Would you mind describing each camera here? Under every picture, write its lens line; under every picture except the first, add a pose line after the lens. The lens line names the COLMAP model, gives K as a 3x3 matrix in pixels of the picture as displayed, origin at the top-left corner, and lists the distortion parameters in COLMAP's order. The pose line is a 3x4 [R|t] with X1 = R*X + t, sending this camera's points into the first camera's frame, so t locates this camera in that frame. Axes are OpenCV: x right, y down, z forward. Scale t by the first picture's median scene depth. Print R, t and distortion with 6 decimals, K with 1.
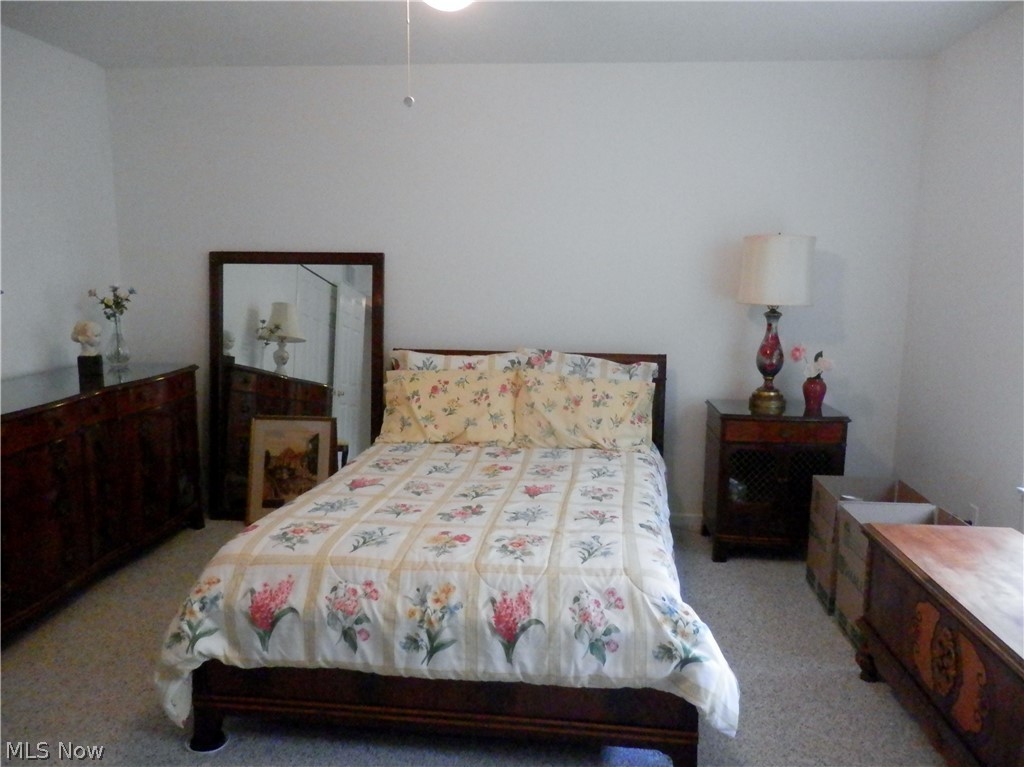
lens RADIAL K [[763.5, 0, 512.0], [0, 763.5, 383.5], [0, 0, 1]] dist [-0.007045, 0.013015]
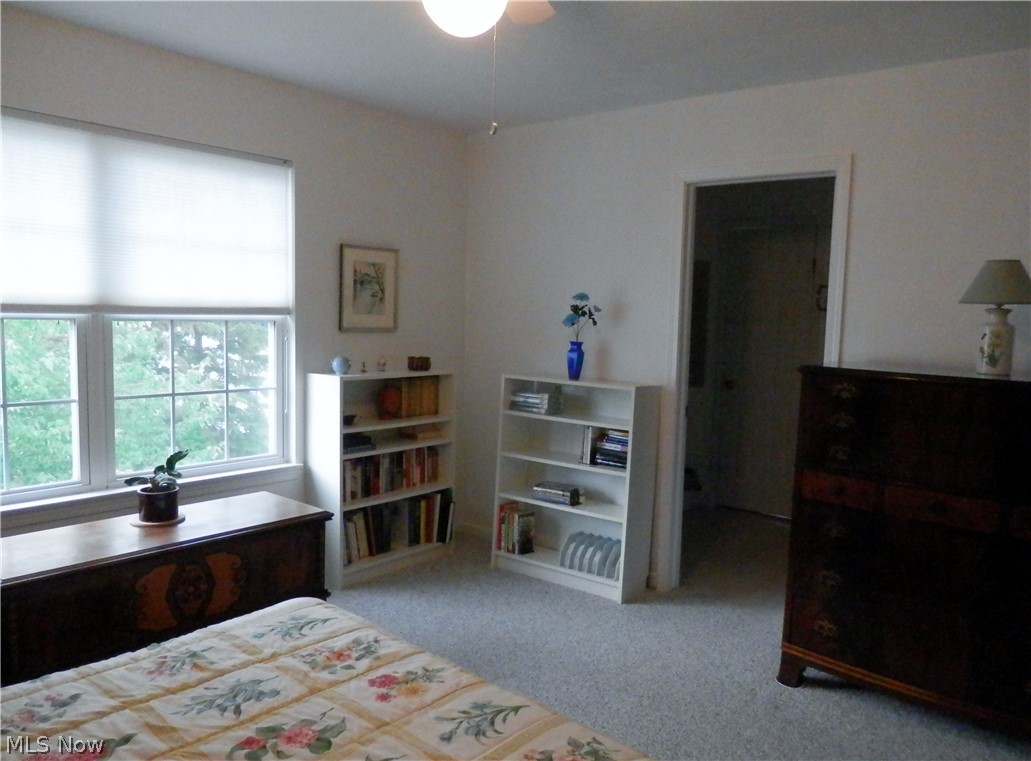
lens RADIAL K [[784.0, 0, 515.5], [0, 784.0, 380.5], [0, 0, 1]] dist [-0.005885, -0.000557]
pose [[-0.829444, -0.080787, 0.552717, -0.574855], [0.041314, 0.977904, 0.204932, -0.233210], [-0.557060, 0.192814, -0.807779, 1.505429]]
